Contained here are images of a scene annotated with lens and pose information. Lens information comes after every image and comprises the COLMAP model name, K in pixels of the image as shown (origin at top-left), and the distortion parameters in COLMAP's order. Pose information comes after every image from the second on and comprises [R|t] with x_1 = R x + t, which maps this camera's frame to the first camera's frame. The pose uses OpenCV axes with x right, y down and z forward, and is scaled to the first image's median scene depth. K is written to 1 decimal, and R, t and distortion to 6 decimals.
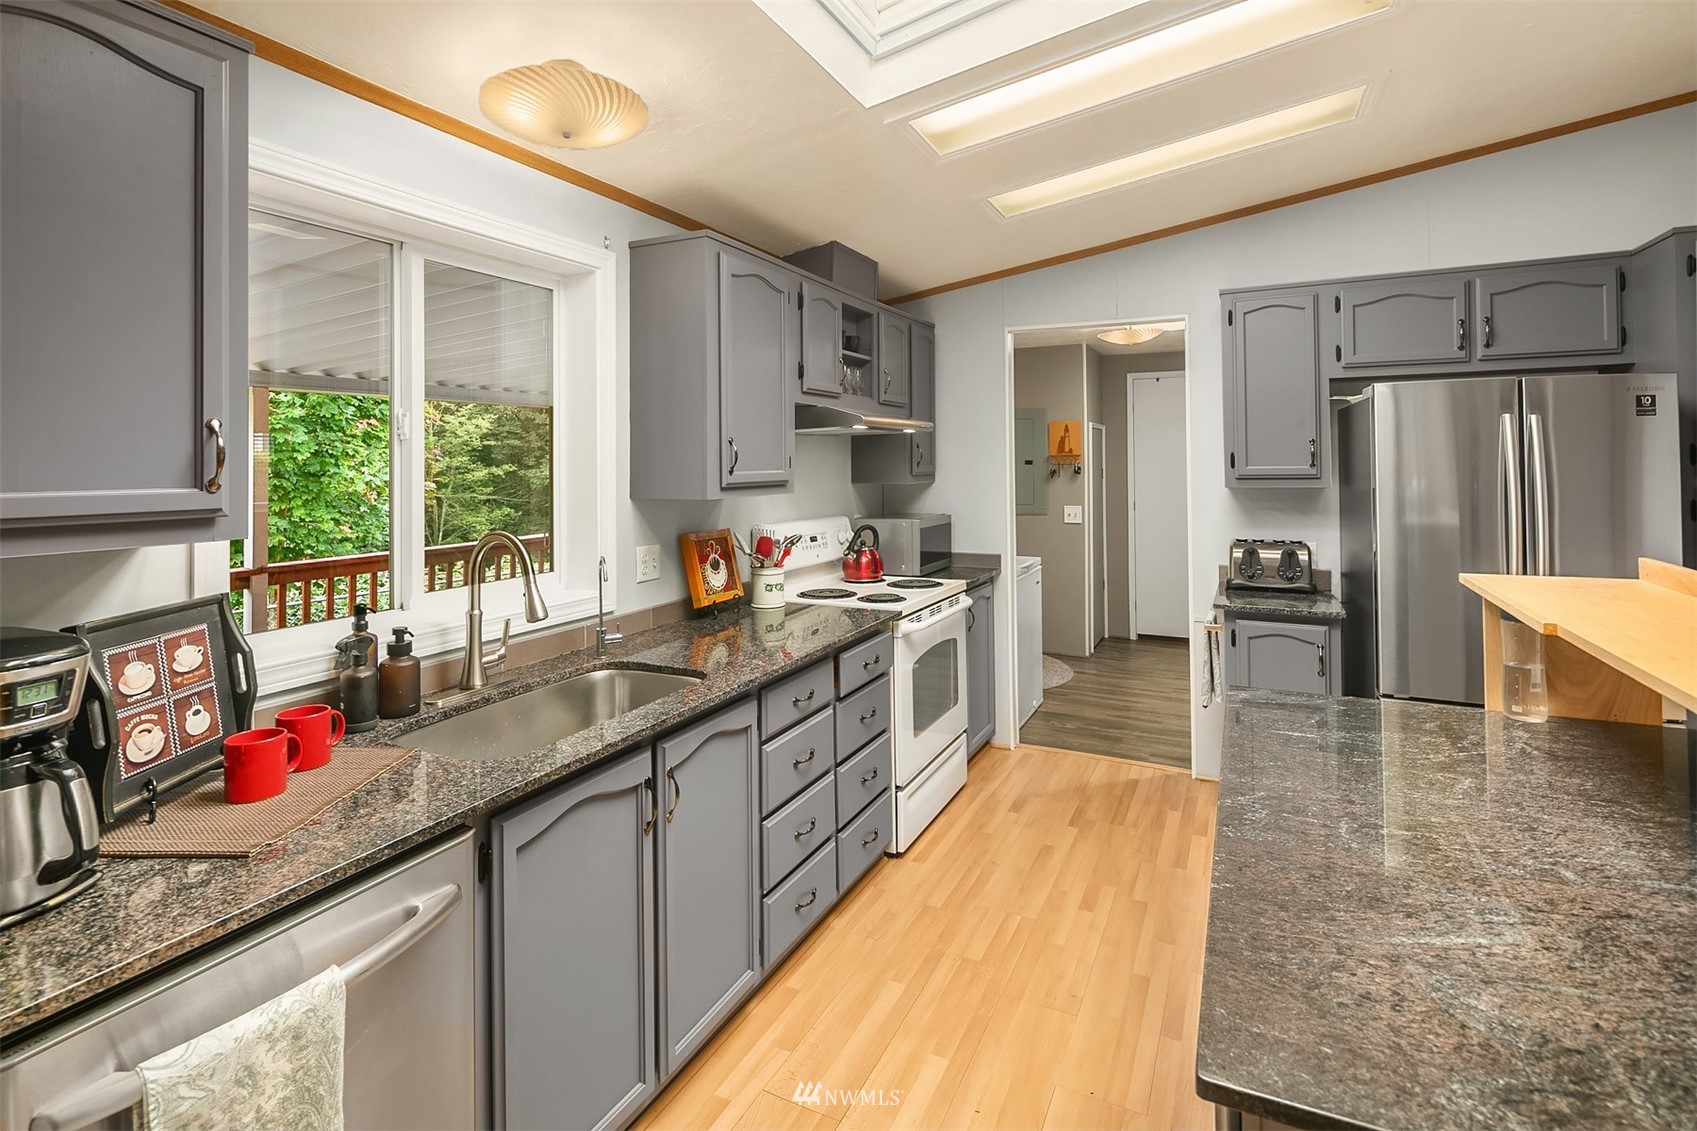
lens RADIAL K [[820.0, 0, 854.3], [0, 820.0, 445.8], [0, 0, 1]] dist [-0.003140, -0.001227]
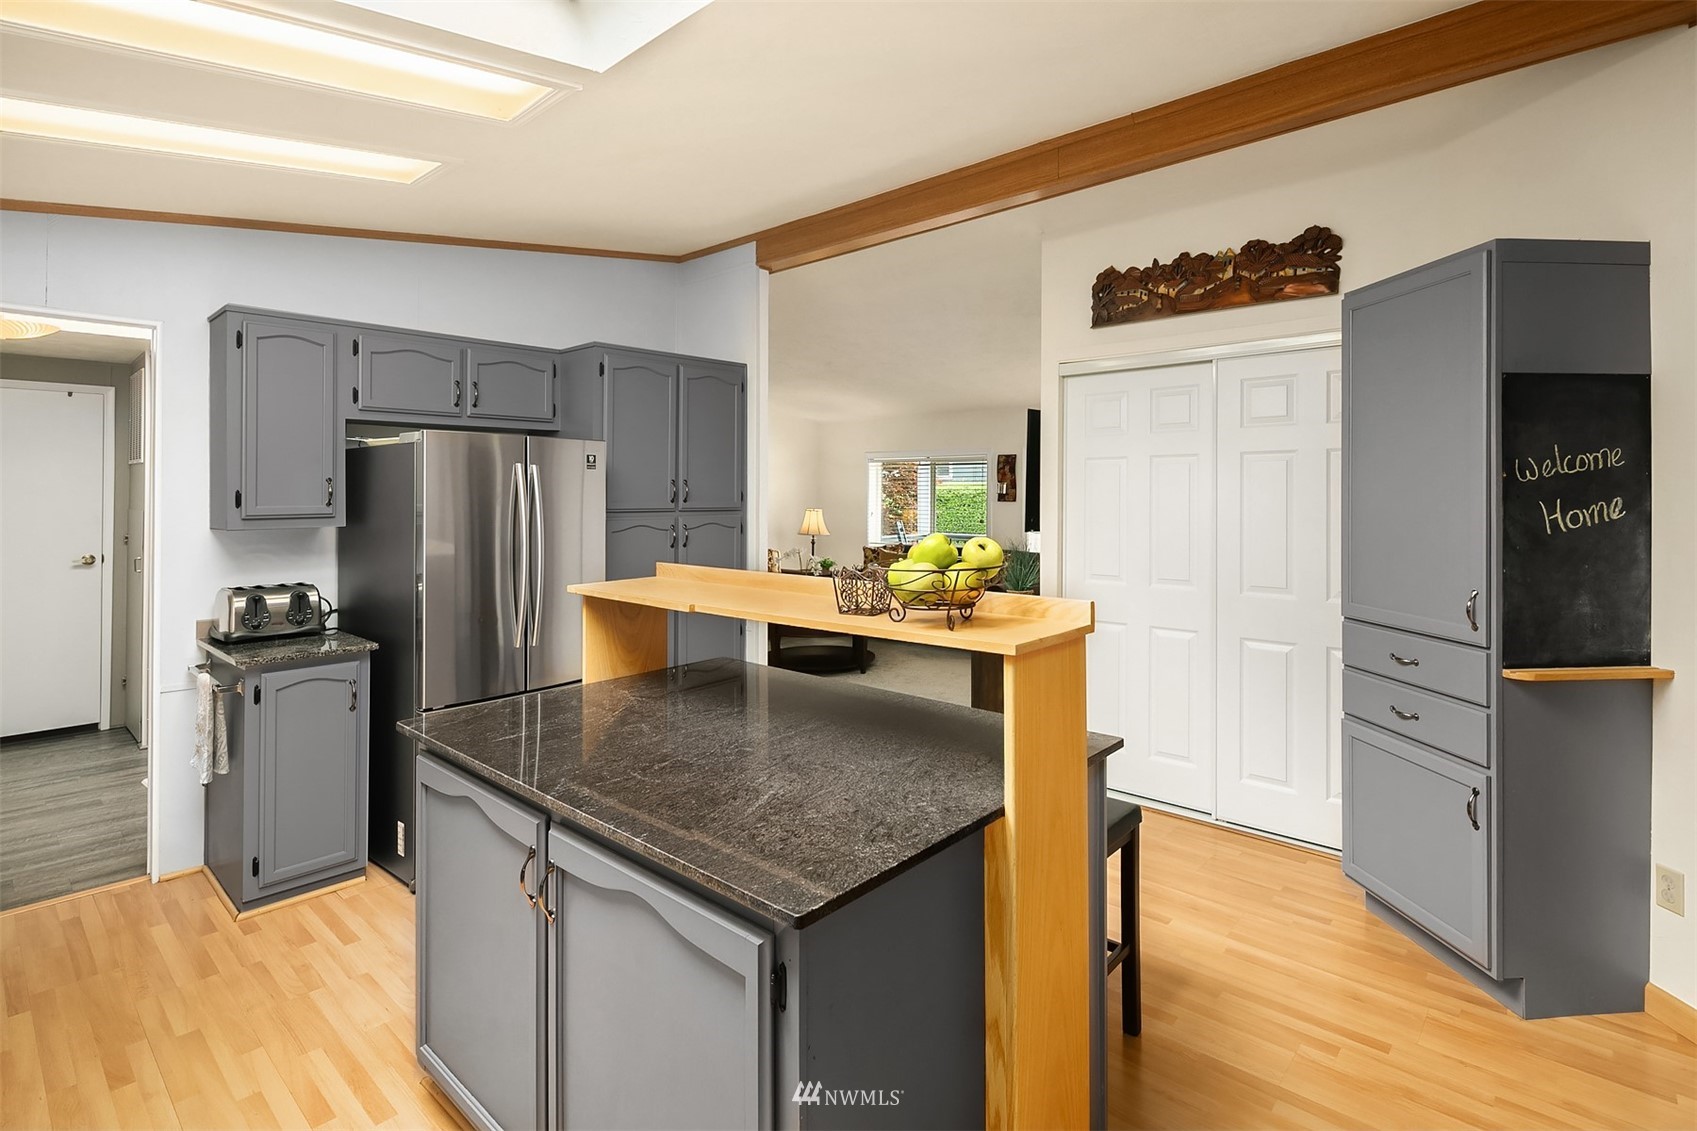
lens RADIAL K [[814.4, 0, 853.0], [0, 814.4, 487.6], [0, 0, 1]] dist [-0.000031, -0.001212]
pose [[0.272945, 0.017218, 0.961876, -0.220327], [-0.017992, 0.999756, -0.012790, 0.004372], [-0.961861, -0.013816, 0.273188, 0.117496]]
